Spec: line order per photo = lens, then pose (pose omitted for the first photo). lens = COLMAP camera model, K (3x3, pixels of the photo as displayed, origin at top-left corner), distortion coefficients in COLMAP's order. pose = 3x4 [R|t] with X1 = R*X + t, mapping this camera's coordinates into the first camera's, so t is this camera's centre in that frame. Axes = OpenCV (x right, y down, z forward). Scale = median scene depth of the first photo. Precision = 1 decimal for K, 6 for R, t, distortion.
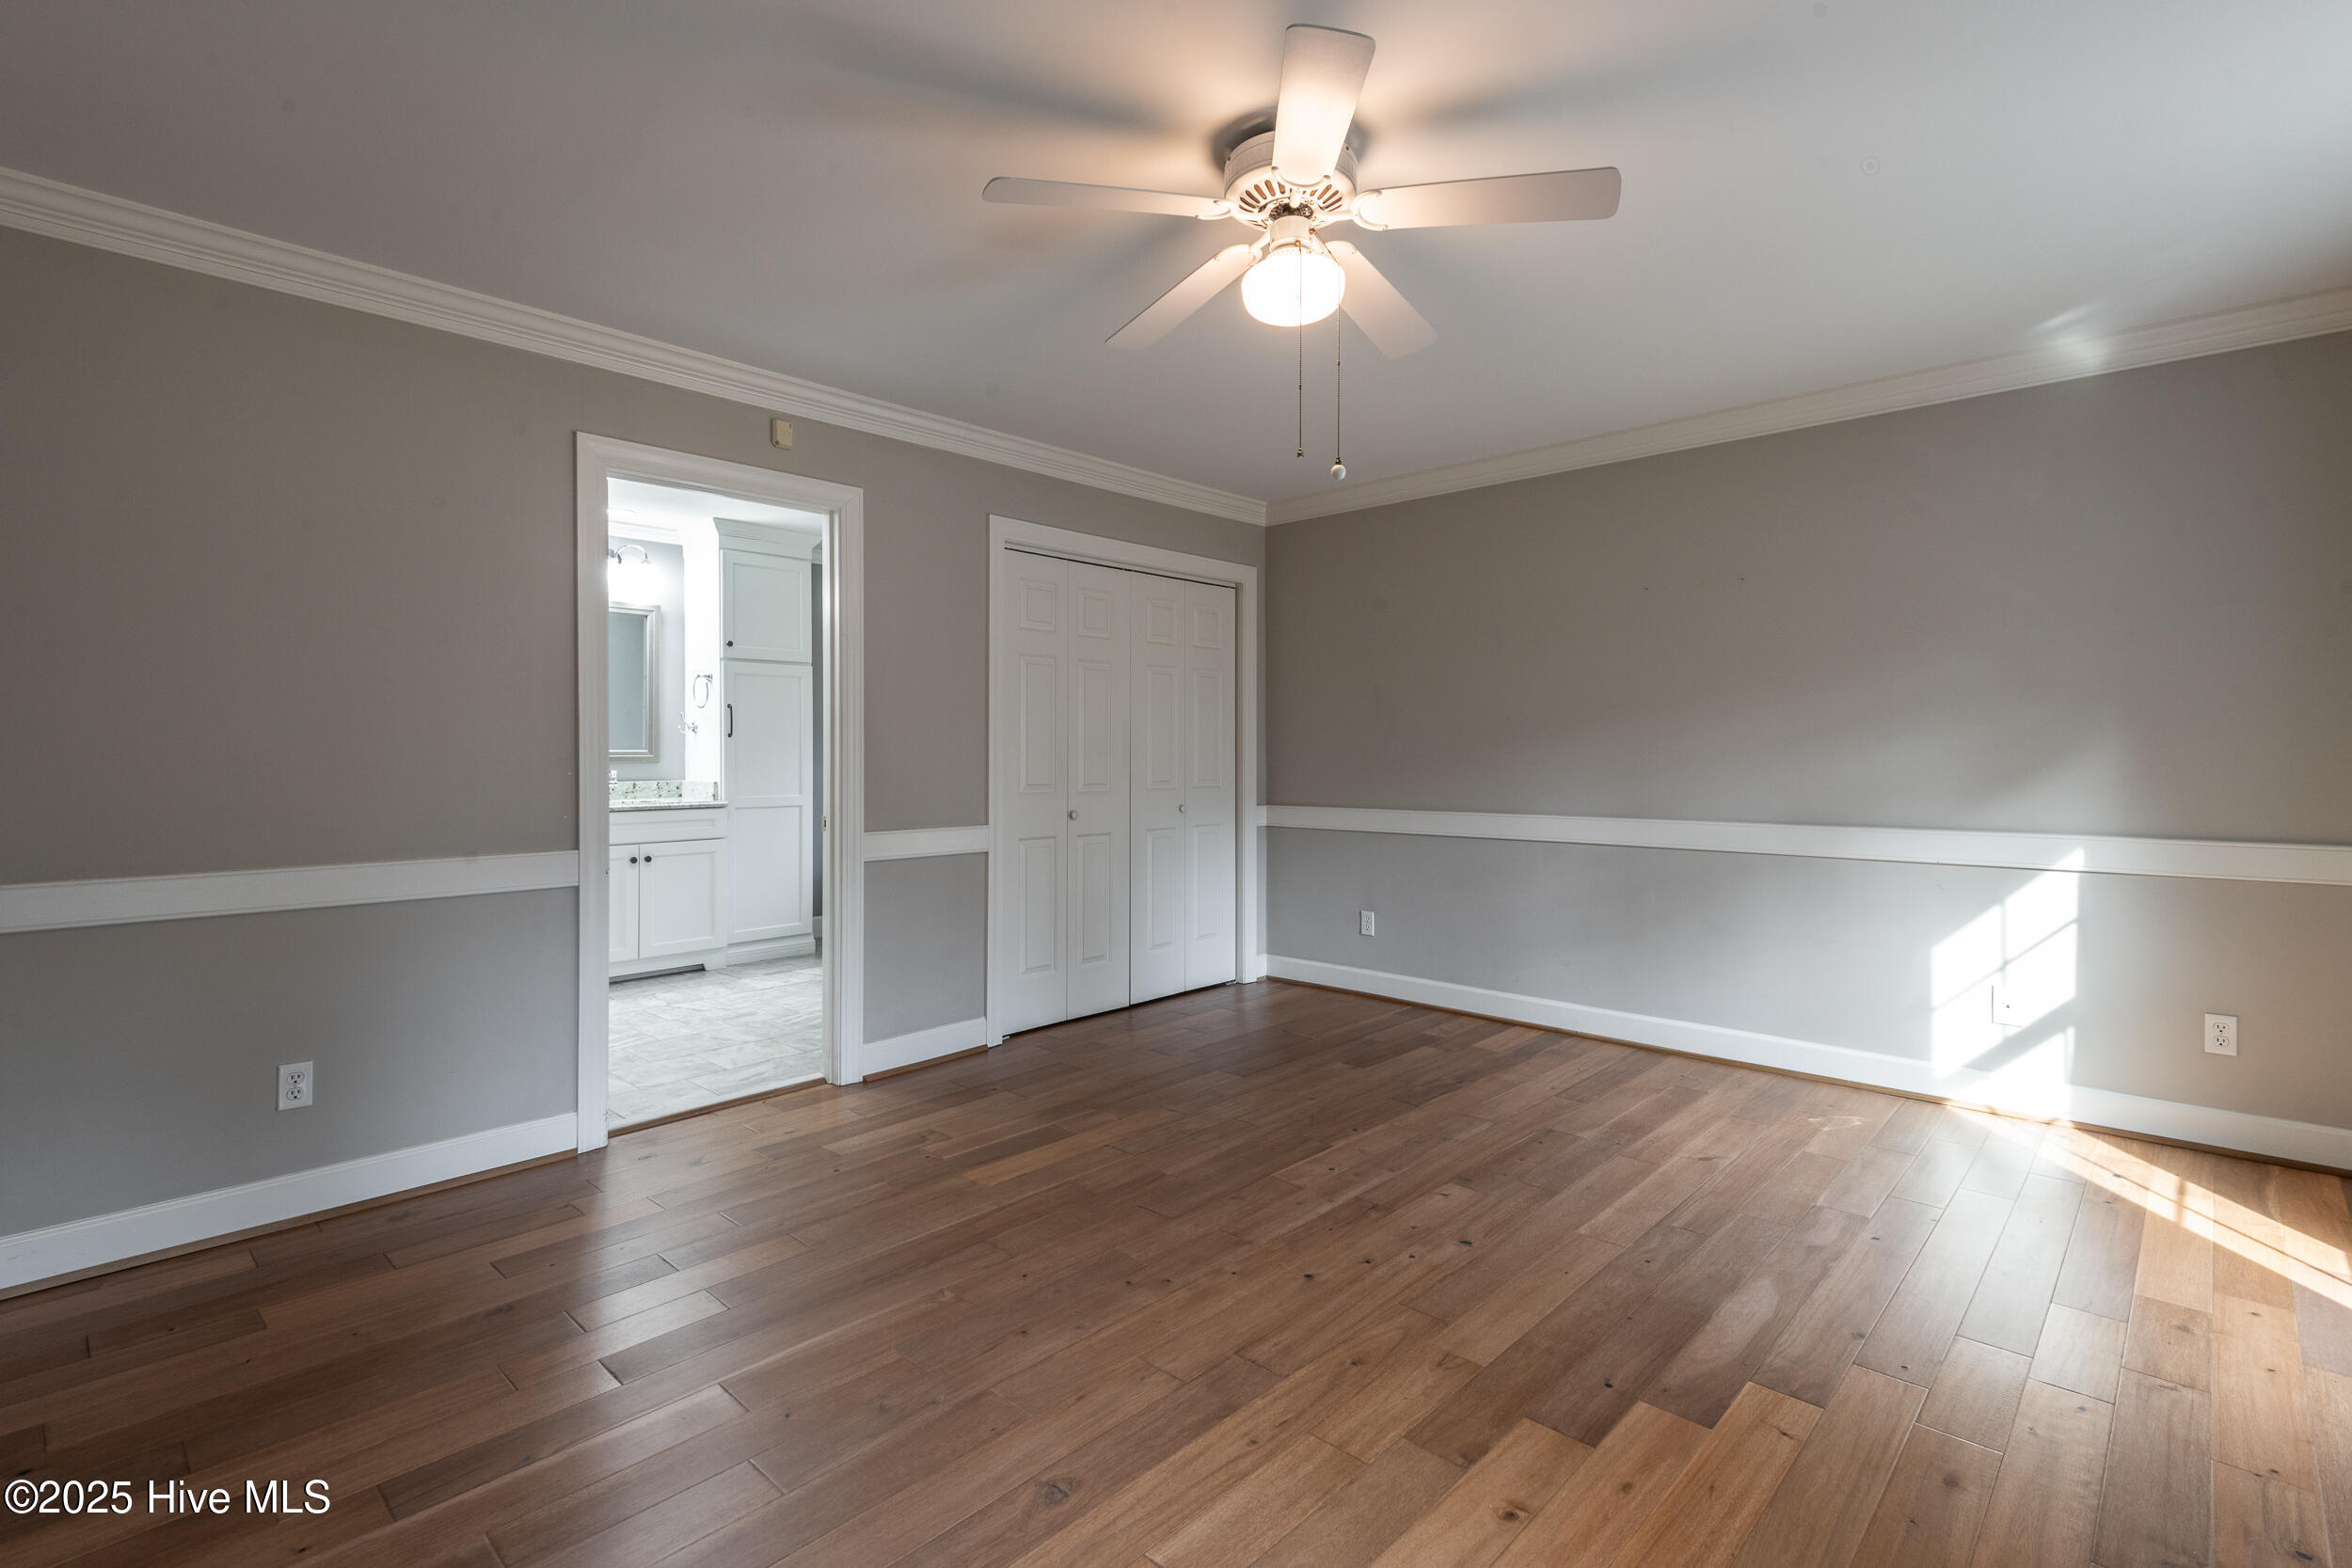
lens RADIAL K [[1082.5, 0, 1206.2], [0, 1082.5, 744.8], [0, 0, 1]] dist [0.018161, -0.002712]
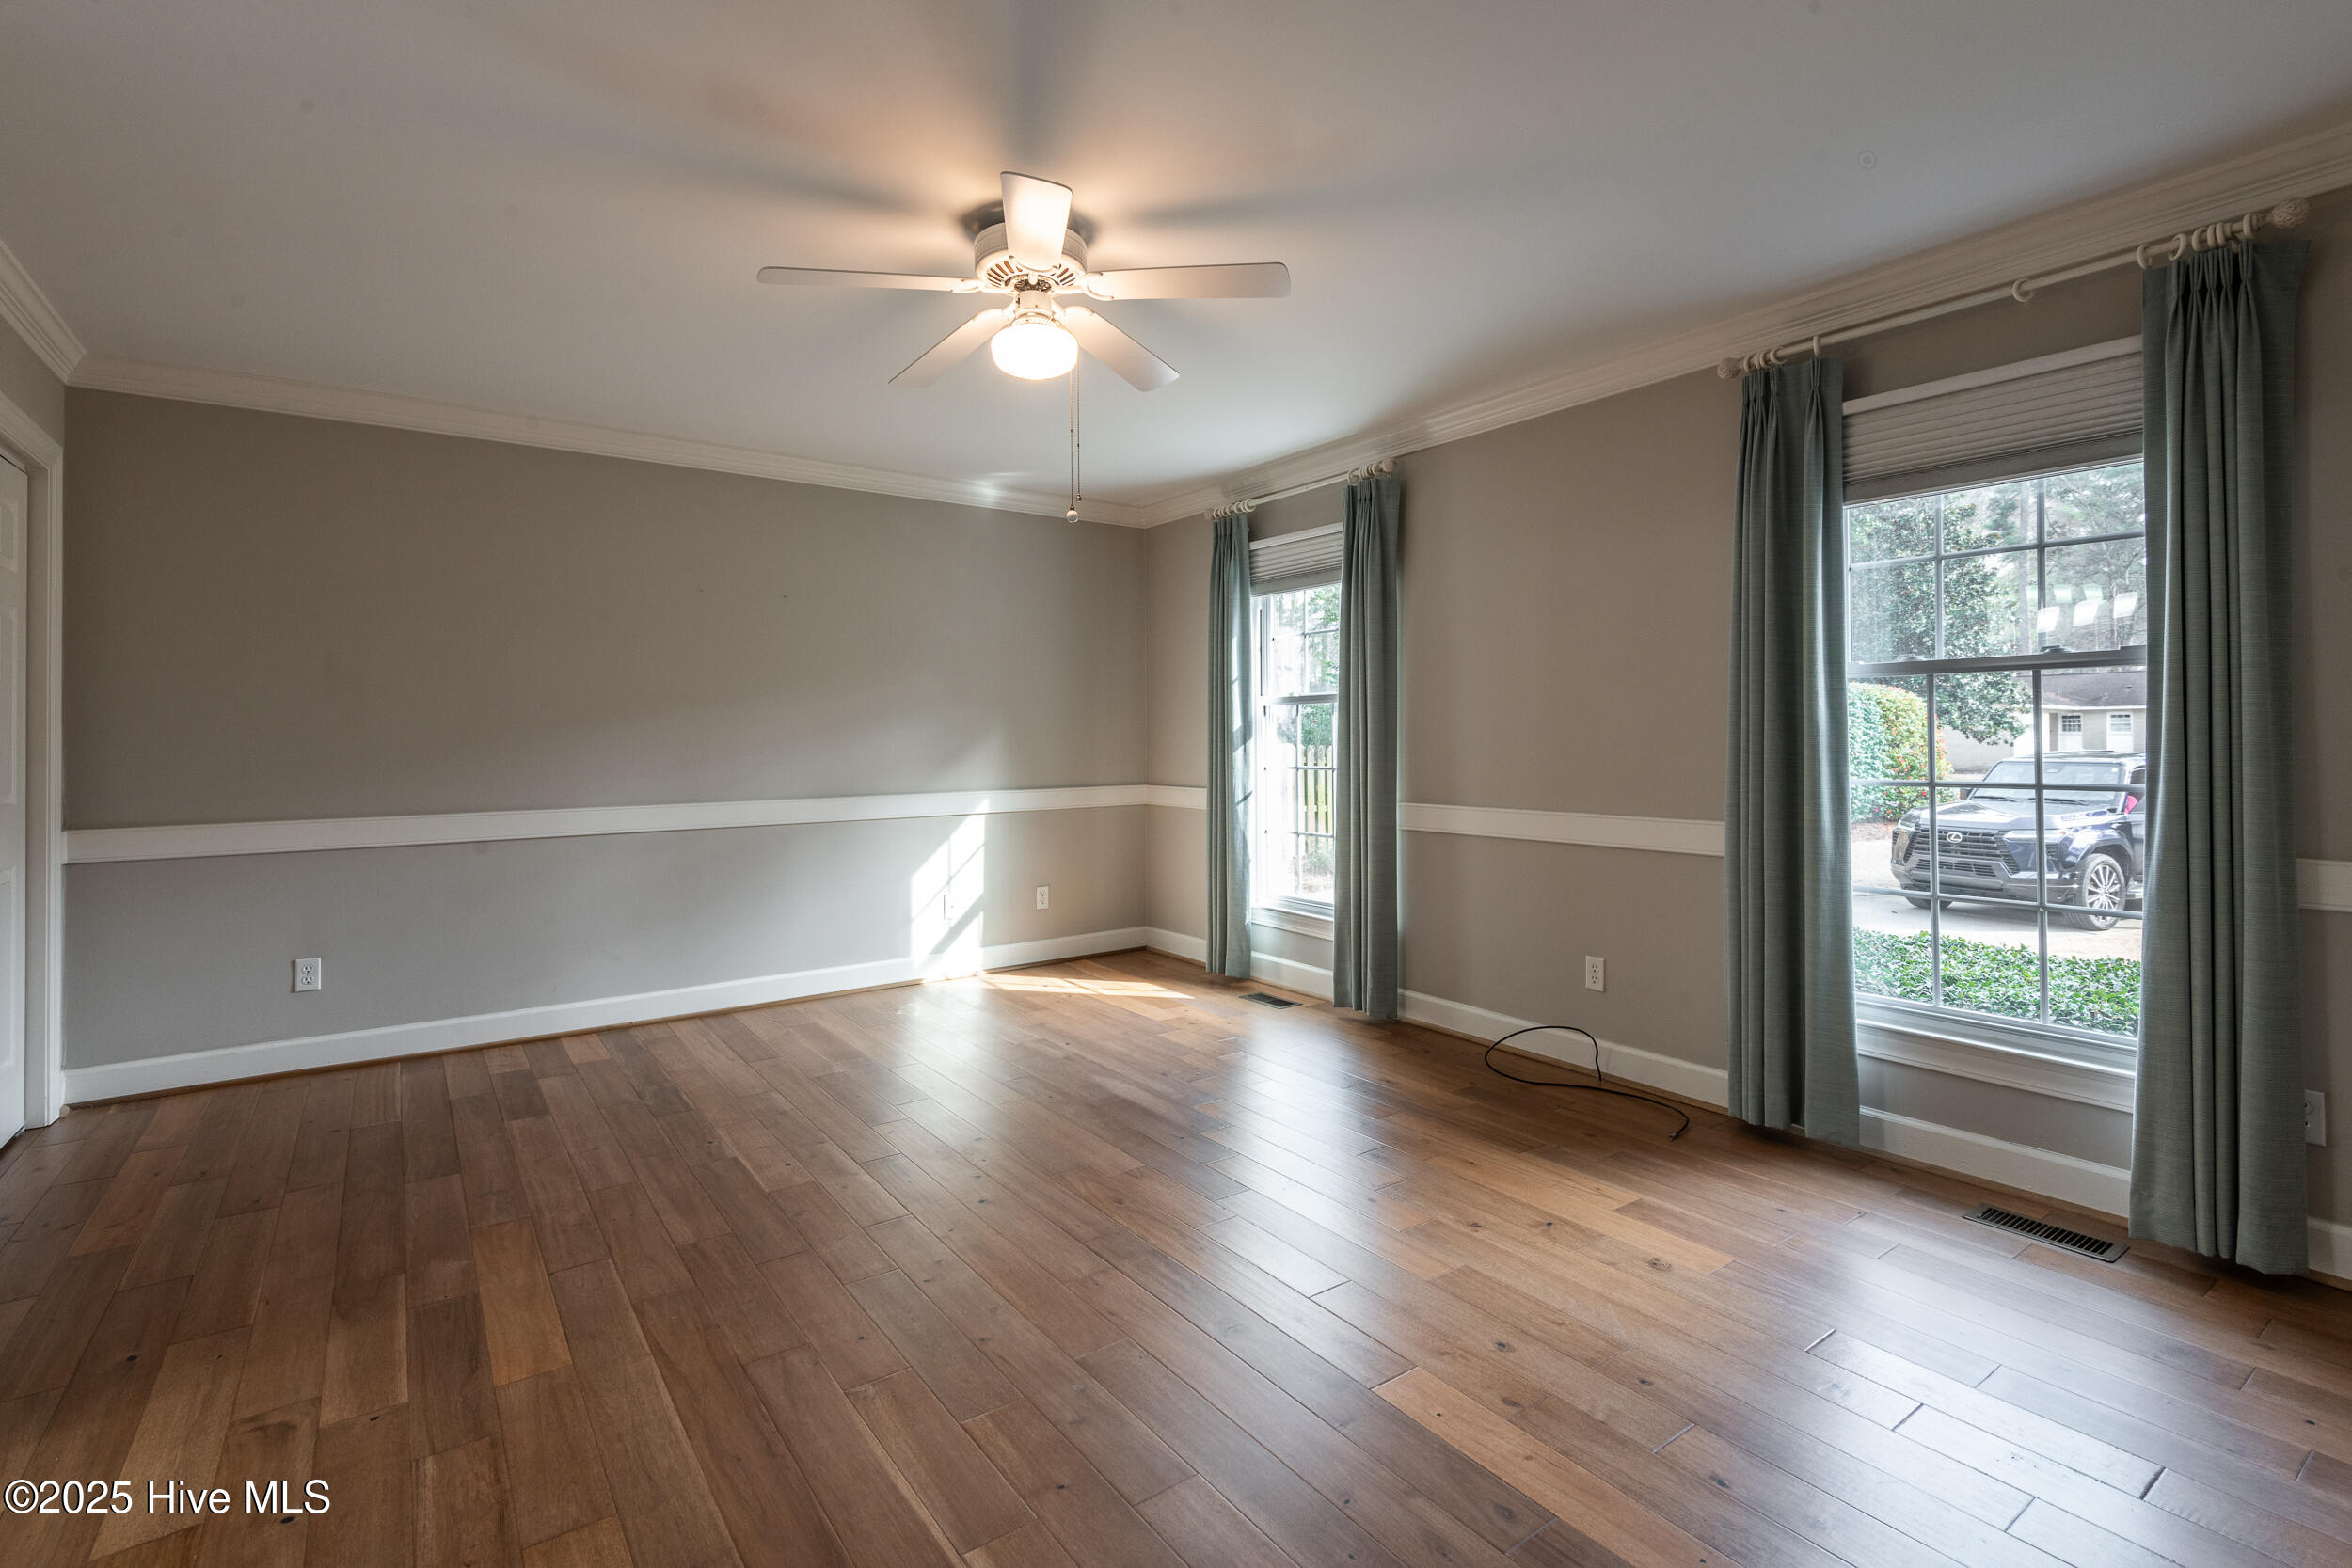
lens RADIAL K [[1082.5, 0, 1166.7], [0, 1082.5, 733.1], [0, 0, 1]] dist [0.018161, -0.002712]
pose [[0.207719, 0.001493, 0.978187, -0.678120], [-0.002680, 0.999996, -0.000957, -0.001645], [-0.978185, -0.002423, 0.207722, 0.396882]]
